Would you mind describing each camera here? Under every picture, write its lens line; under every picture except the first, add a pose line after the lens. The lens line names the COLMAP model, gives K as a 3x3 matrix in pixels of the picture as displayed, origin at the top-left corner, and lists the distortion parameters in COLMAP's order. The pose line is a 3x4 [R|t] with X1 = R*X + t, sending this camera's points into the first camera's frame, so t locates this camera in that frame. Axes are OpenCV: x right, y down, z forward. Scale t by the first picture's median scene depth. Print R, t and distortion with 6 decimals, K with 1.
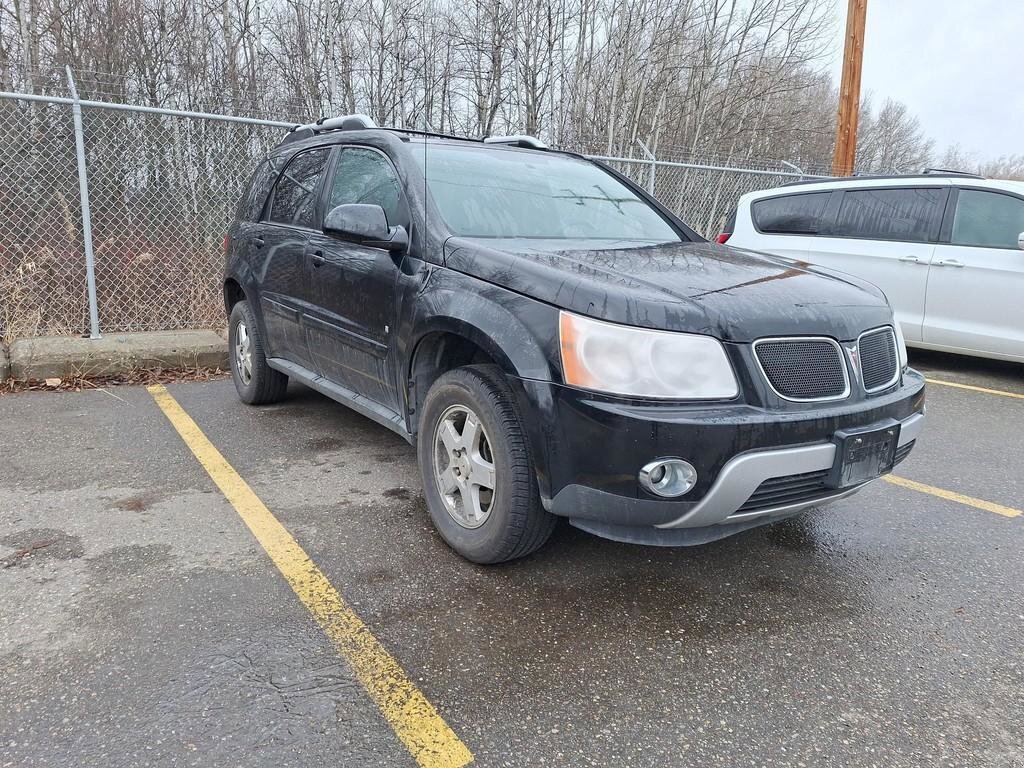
lens RADIAL K [[812.3, 0, 512.0], [0, 812.3, 384.0], [0, 0, 1]] dist [-0.002886, -0.006814]
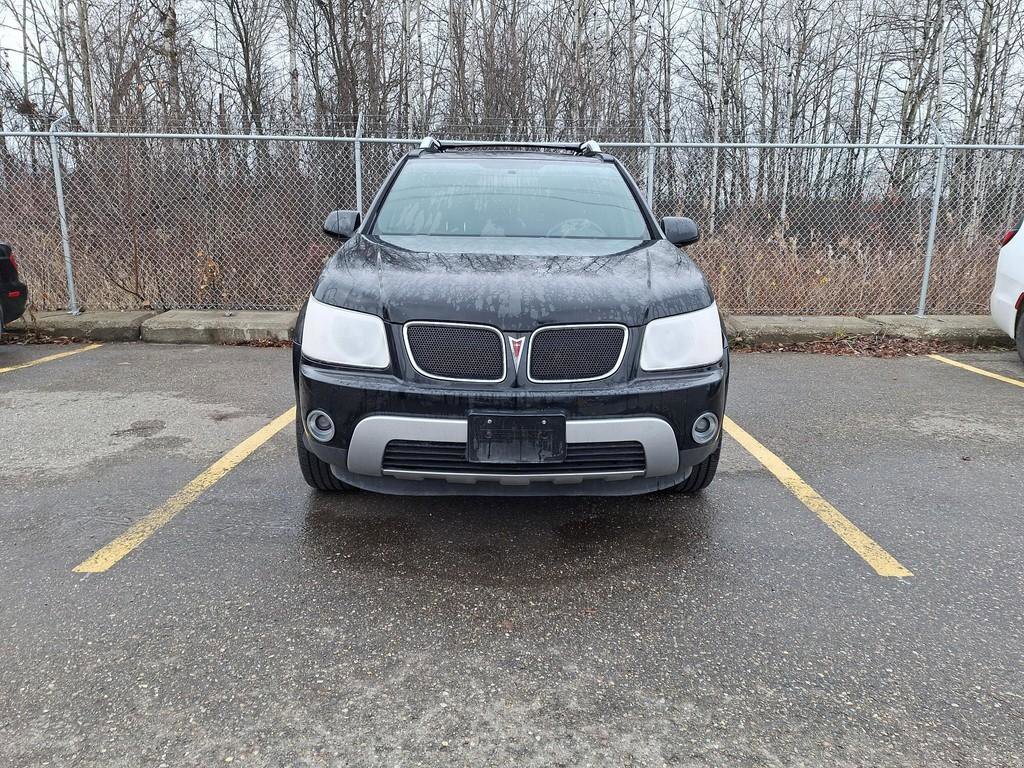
lens RADIAL K [[812.3, 0, 512.0], [0, 812.3, 384.0], [0, 0, 1]] dist [-0.002886, -0.006814]
pose [[0.806365, 0.103268, -0.582333, 1.108548], [-0.108844, 0.993732, 0.025506, -0.011012], [0.581317, 0.042817, 0.812550, 0.143168]]
